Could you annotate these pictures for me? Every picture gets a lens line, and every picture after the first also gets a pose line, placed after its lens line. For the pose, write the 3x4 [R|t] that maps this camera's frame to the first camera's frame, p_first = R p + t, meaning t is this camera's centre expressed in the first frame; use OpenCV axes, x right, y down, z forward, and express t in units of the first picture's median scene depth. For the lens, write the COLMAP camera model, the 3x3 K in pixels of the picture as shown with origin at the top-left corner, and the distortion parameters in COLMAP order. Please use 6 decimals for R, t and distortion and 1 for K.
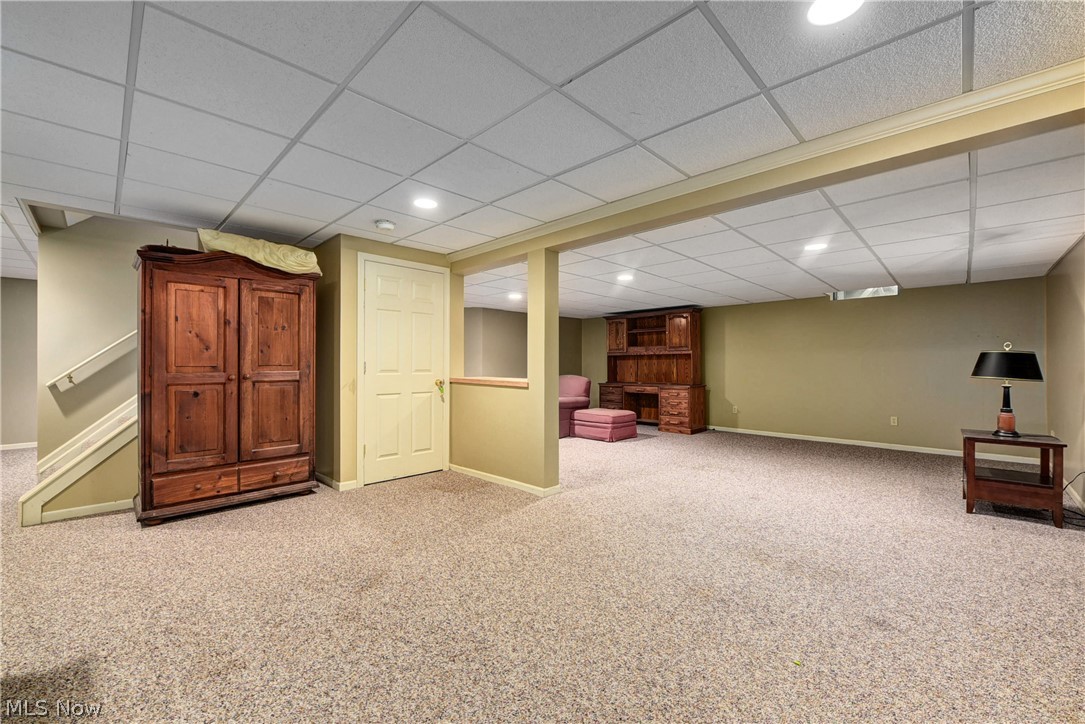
lens RADIAL K [[434.5, 0, 540.5], [0, 434.5, 361.2], [0, 0, 1]] dist [-0.010903, -0.000068]
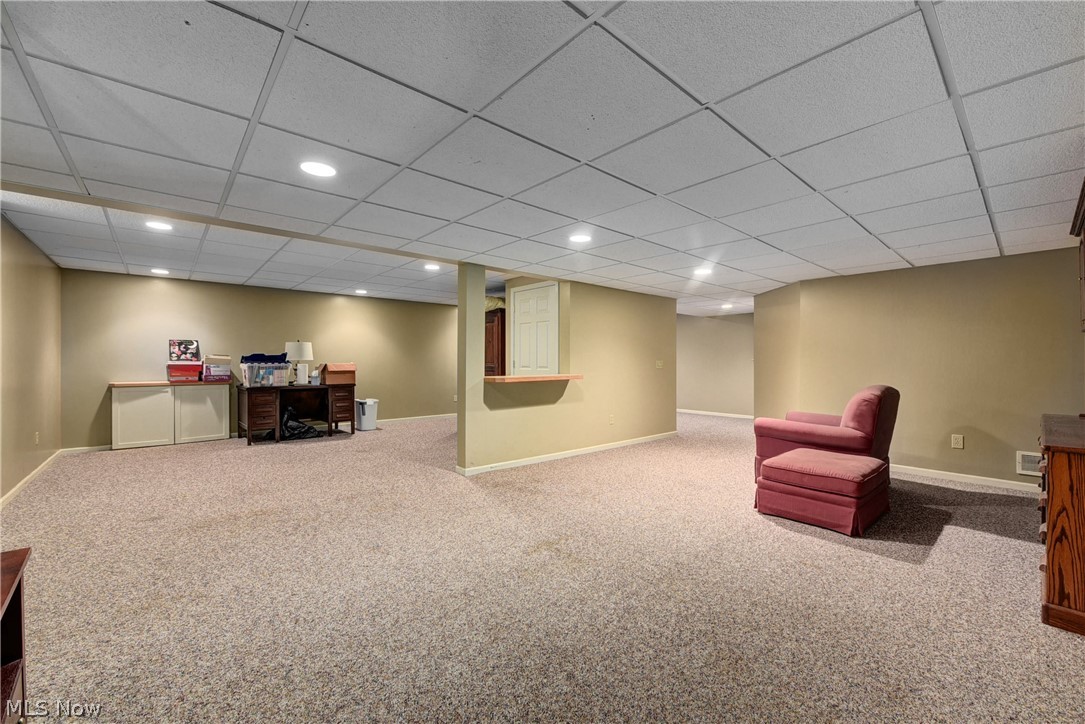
lens RADIAL K [[434.5, 0, 539.1], [0, 434.5, 360.9], [0, 0, 1]] dist [-0.010903, -0.000068]
pose [[-0.069440, -0.000407, -0.997586, 1.534162], [0.000340, 1.000000, -0.000431, 0.007825], [0.997586, -0.000369, -0.069440, 1.699768]]
